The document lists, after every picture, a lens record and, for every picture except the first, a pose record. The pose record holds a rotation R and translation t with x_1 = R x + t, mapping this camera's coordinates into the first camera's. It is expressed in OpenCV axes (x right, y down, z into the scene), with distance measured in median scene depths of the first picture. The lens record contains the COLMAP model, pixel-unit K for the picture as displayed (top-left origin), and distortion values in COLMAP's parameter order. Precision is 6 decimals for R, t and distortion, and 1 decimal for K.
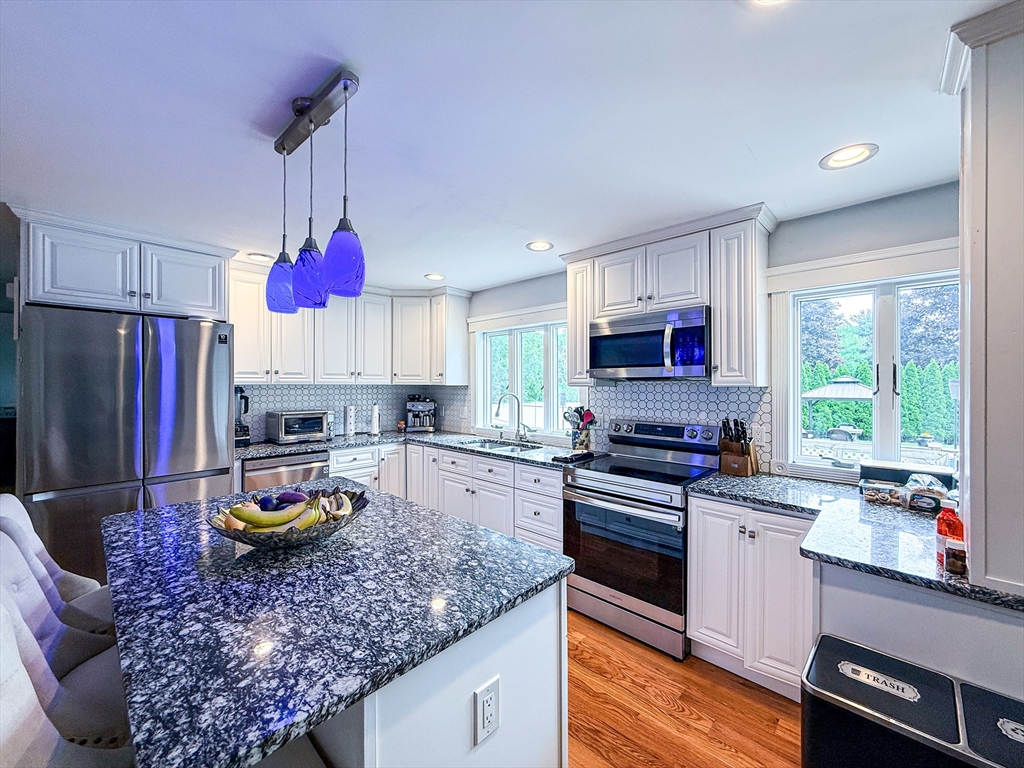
lens RADIAL K [[409.5, 0, 512.3], [0, 409.5, 384.3], [0, 0, 1]] dist [0.000600, -0.000195]
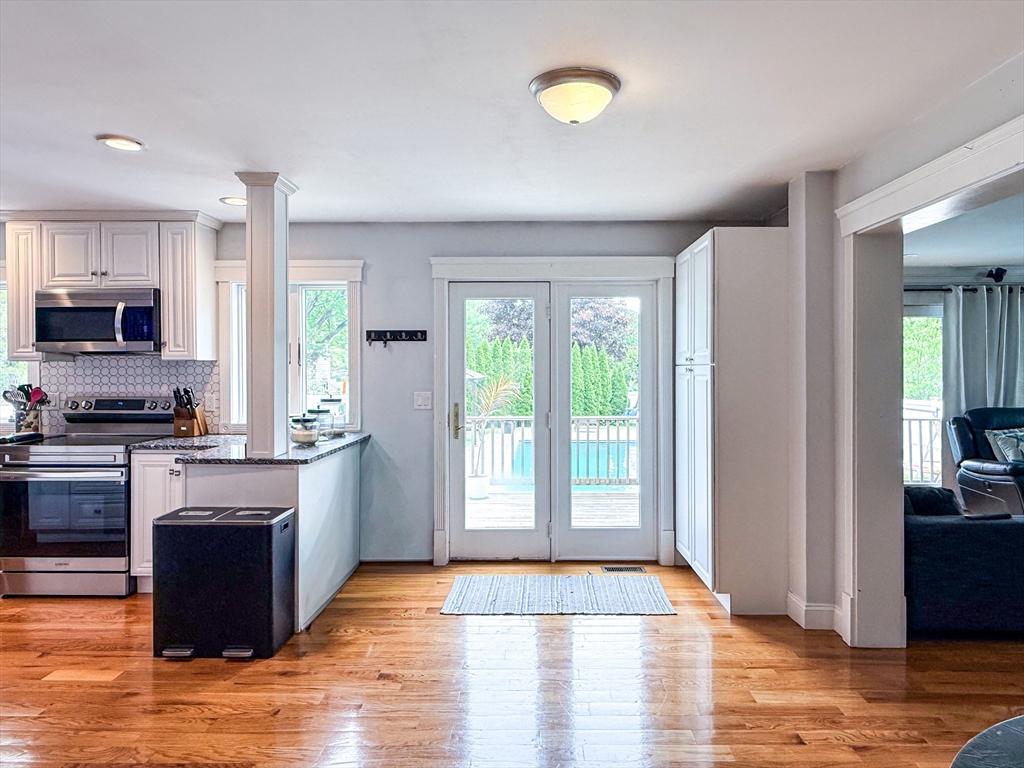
lens RADIAL K [[652.1, 0, 509.3], [0, 652.1, 367.8], [0, 0, 1]] dist [-0.005771, 0.002207]
pose [[0.731547, -0.007390, 0.681751, -0.033851], [0.004594, 0.999972, 0.005909, 0.018346], [-0.681776, -0.001191, 0.731560, -0.864286]]
